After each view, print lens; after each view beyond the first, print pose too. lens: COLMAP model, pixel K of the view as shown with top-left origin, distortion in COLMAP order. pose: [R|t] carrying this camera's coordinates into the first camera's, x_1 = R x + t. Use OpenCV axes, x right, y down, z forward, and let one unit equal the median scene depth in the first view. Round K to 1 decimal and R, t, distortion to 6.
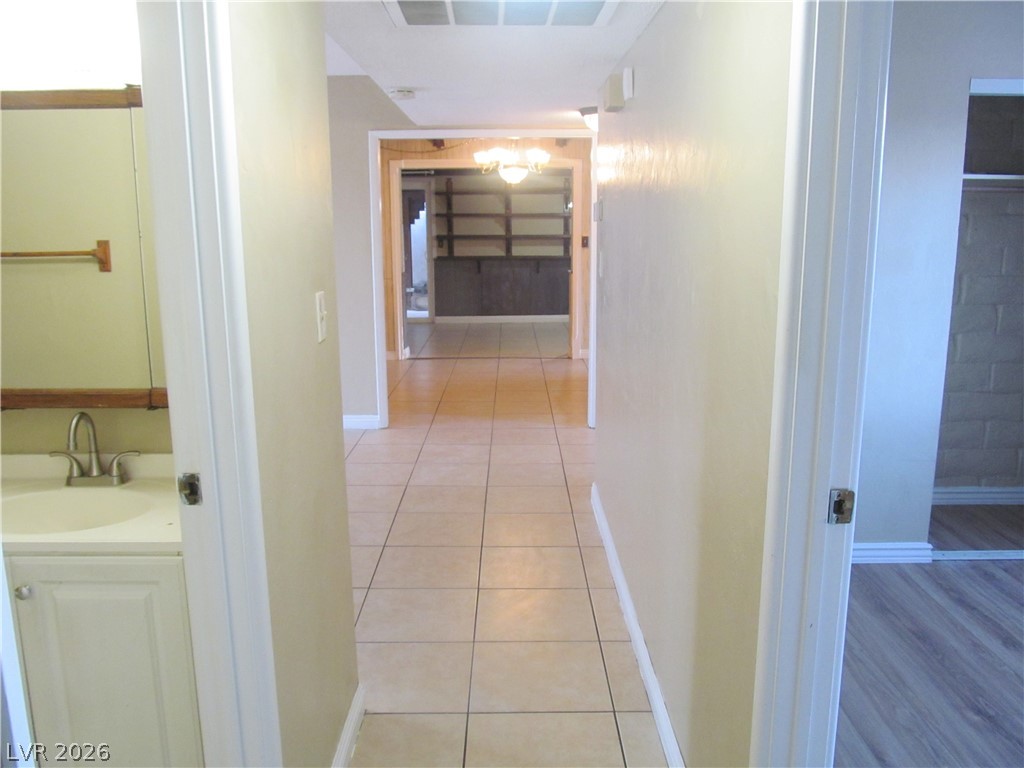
lens RADIAL K [[852.7, 0, 511.9], [0, 852.7, 384.4], [0, 0, 1]] dist [-0.049610, 0.016184]
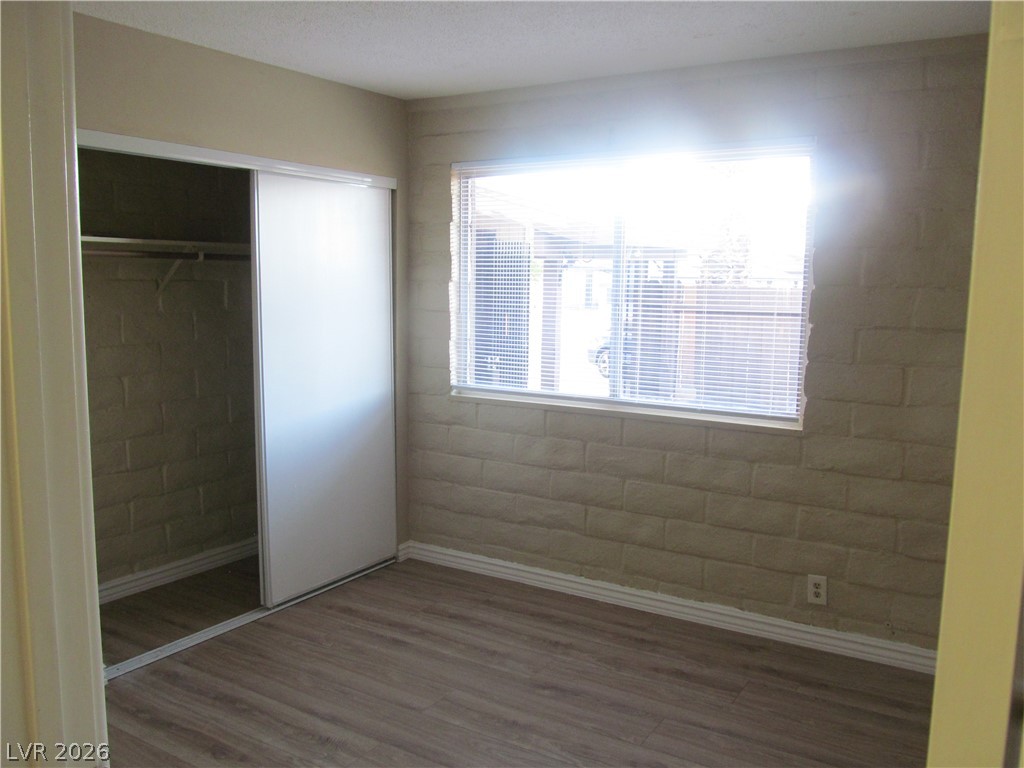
lens RADIAL K [[852.7, 0, 510.6], [0, 852.7, 383.7], [0, 0, 1]] dist [-0.049610, 0.016184]
pose [[0.539748, -0.091251, 0.836867, 0.033449], [0.150678, 0.988526, 0.010606, -0.036883], [-0.828232, 0.120373, 0.547304, 0.155797]]
